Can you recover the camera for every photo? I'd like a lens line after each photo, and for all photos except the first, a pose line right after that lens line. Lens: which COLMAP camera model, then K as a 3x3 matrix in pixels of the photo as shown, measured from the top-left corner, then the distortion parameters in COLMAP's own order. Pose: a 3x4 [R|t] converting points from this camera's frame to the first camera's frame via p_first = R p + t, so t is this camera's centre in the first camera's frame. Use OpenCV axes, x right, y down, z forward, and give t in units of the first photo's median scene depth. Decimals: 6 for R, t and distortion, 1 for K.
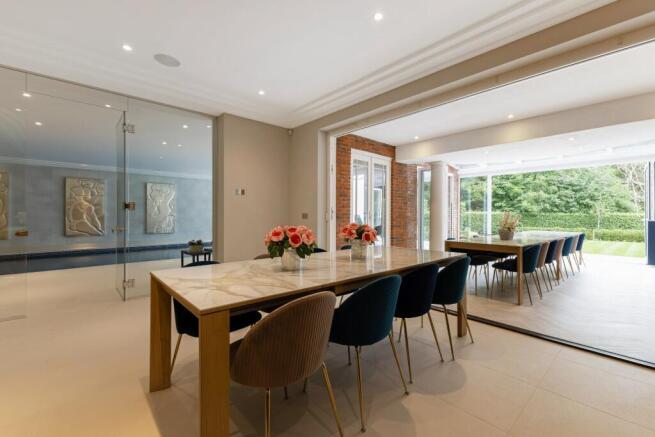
lens RADIAL K [[284.7, 0, 327.0], [0, 284.7, 215.6], [0, 0, 1]] dist [0.005807, -0.001027]
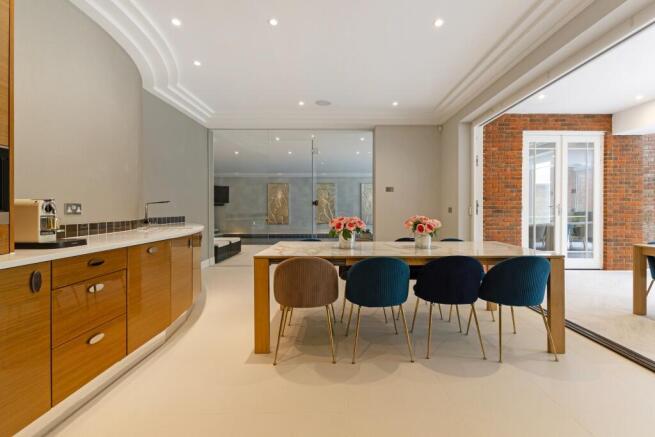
lens RADIAL K [[284.7, 0, 327.6], [0, 284.7, 208.7], [0, 0, 1]] dist [0.005807, -0.001027]
pose [[0.732415, -0.002019, -0.680856, 0.218743], [-0.001013, 0.999991, -0.004054, 0.001613], [0.680858, 0.003659, 0.732406, -0.024089]]
